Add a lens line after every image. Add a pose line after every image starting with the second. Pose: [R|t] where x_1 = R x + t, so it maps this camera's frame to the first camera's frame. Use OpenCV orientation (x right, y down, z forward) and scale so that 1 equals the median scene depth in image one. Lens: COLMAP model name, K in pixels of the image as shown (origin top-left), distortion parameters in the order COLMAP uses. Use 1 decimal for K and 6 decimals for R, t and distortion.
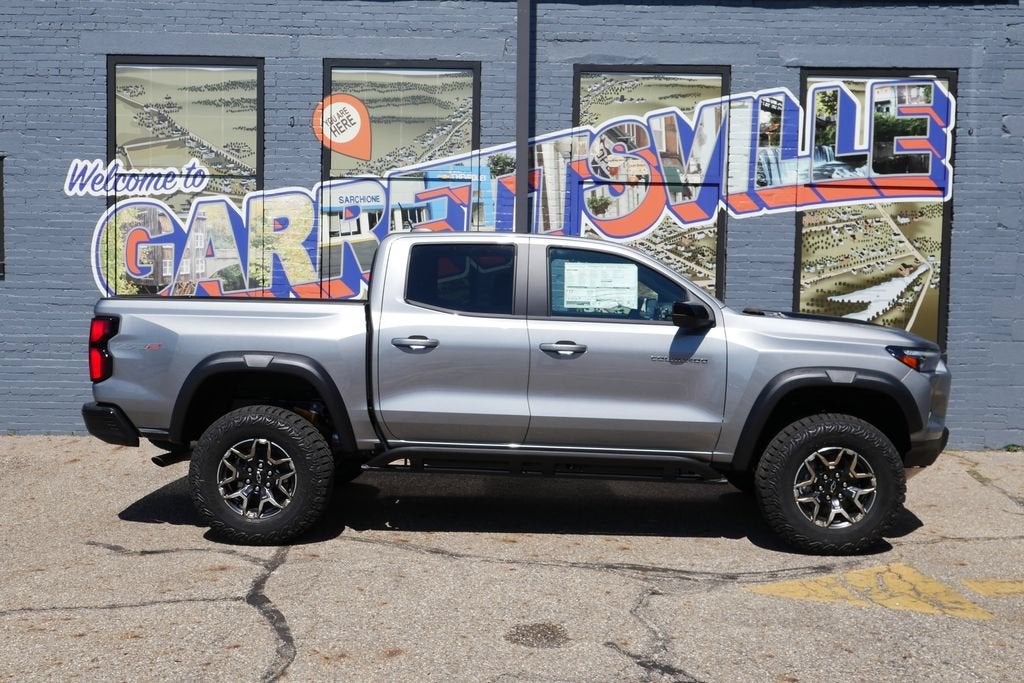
lens RADIAL K [[1032.4, 0, 512.0], [0, 1032.4, 341.5], [0, 0, 1]] dist [-0.009156, -0.002662]
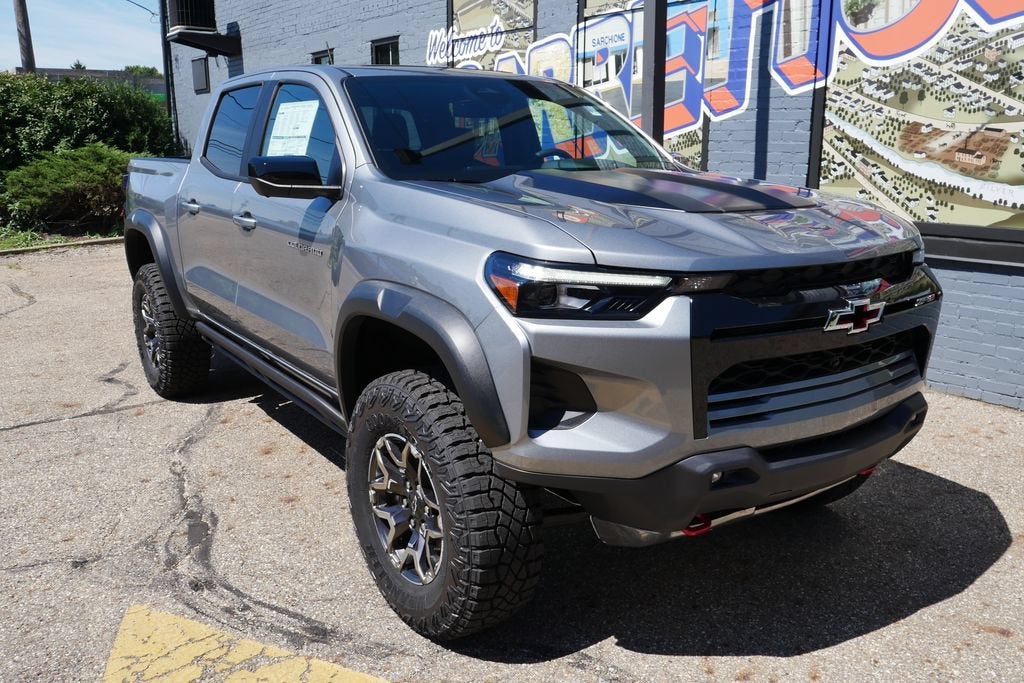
lens RADIAL K [[879.4, 0, 508.6], [0, 879.4, 345.0], [0, 0, 1]] dist [-0.023675, 0.007533]
pose [[0.597011, 0.162262, -0.785652, 0.423014], [-0.027997, 0.982949, 0.181736, -0.017229], [0.801744, -0.086503, 0.591375, 0.474758]]
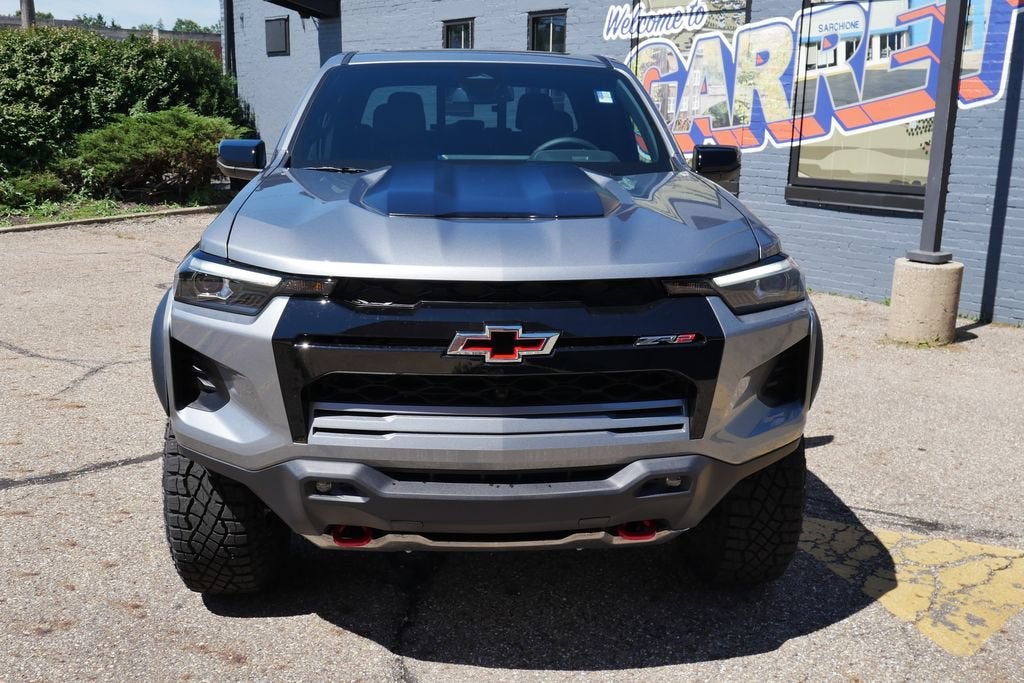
lens RADIAL K [[978.7, 0, 512.0], [0, 978.7, 341.5], [0, 0, 1]] dist [-0.017316, 0.003819]
pose [[0.647538, 0.171323, -0.742525, 0.350069], [-0.048266, 0.981664, 0.184409, -0.010212], [0.760503, -0.083573, 0.643933, 0.207006]]
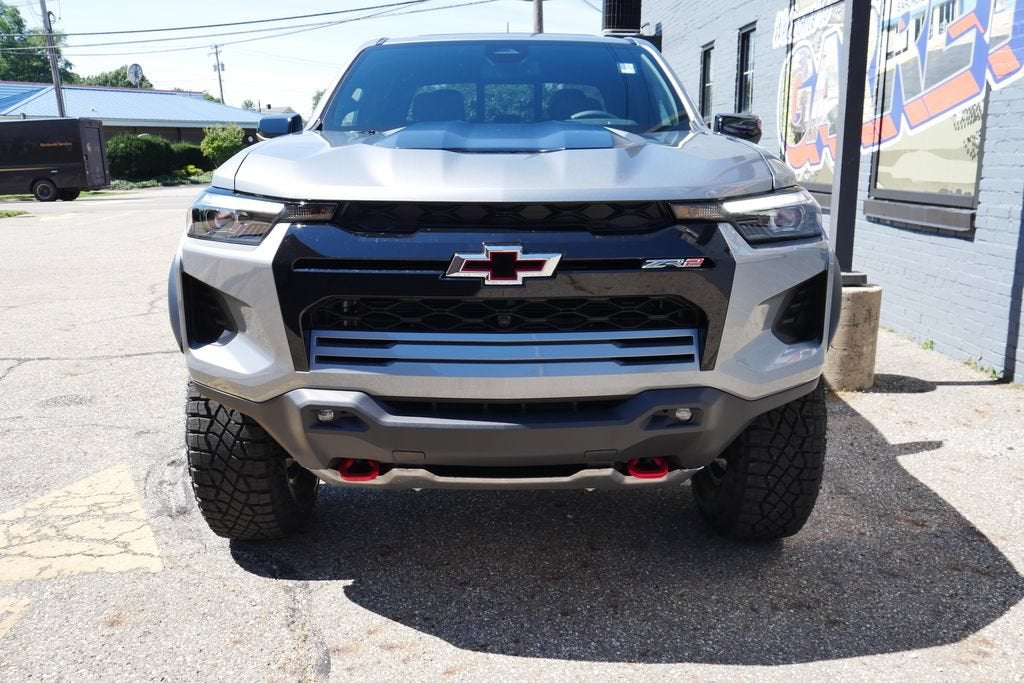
lens RADIAL K [[879.4, 0, 508.6], [0, 879.4, 345.0], [0, 0, 1]] dist [-0.023675, 0.007533]
pose [[0.039402, 0.197207, -0.979570, 0.499166], [-0.047365, 0.979598, 0.195307, -0.005862], [0.998100, 0.038701, 0.047939, 0.693309]]
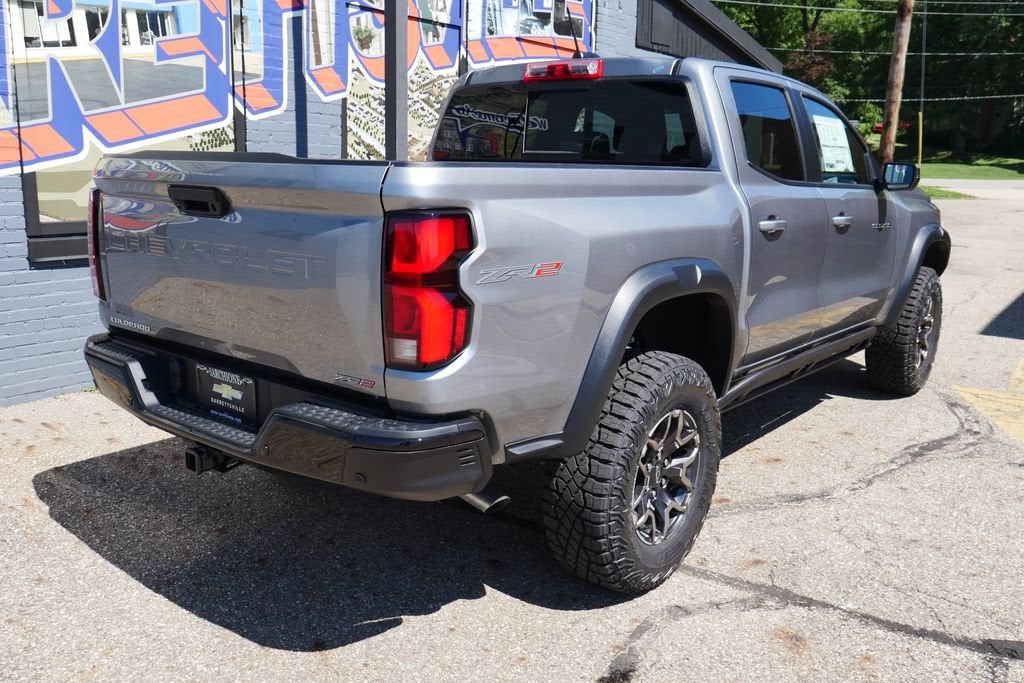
lens RADIAL K [[879.6, 0, 516.8], [0, 879.6, 344.4], [0, 0, 1]] dist [-0.009860, 0.007229]
pose [[0.585771, -0.171230, 0.792182, -0.427134], [0.027274, 0.981038, 0.191884, -0.026257], [-0.810017, -0.090794, 0.579334, 0.489487]]
